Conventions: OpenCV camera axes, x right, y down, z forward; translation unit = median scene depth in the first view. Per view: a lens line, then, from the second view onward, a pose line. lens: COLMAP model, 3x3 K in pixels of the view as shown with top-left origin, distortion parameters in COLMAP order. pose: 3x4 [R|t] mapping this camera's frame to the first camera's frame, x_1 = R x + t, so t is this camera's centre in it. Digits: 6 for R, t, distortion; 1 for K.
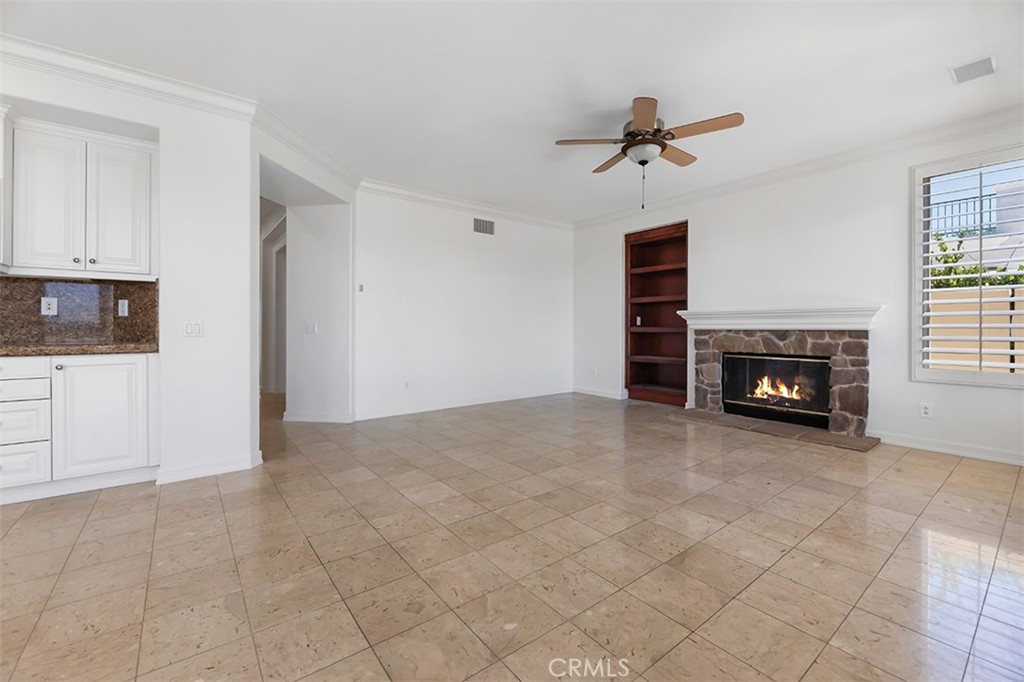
lens RADIAL K [[426.2, 0, 510.2], [0, 426.2, 325.1], [0, 0, 1]] dist [-0.011067, -0.000268]
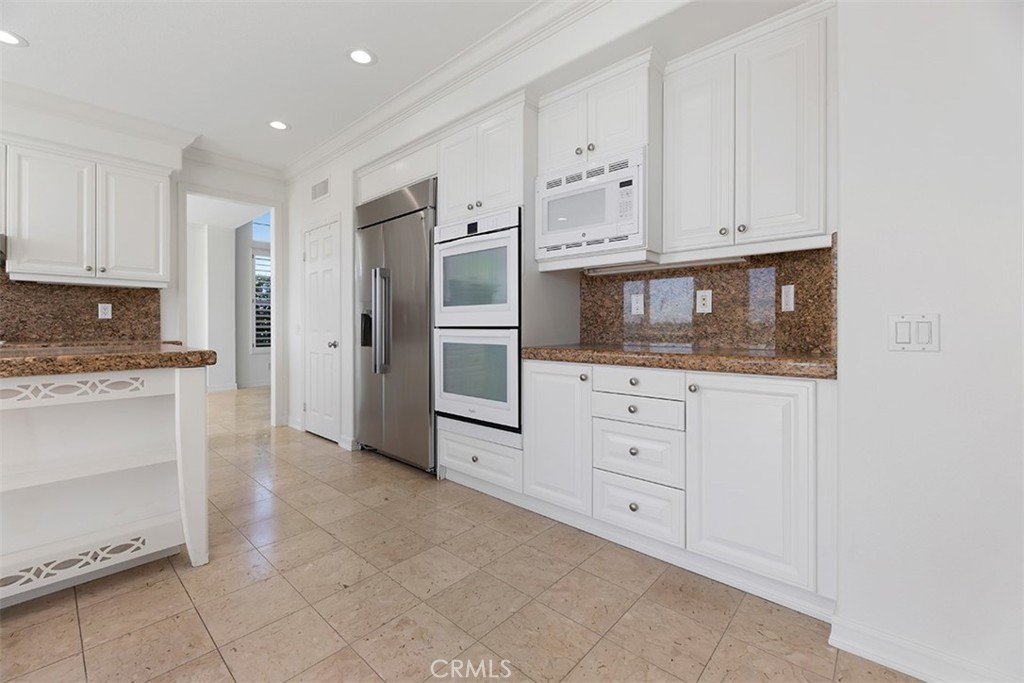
lens RADIAL K [[426.2, 0, 509.6], [0, 426.2, 328.1], [0, 0, 1]] dist [-0.011067, -0.000268]
pose [[0.173368, -0.001325, -0.984856, -0.404434], [0.002021, 0.999997, -0.000989, 0.003819], [0.984855, -0.001819, 0.173370, 0.530914]]
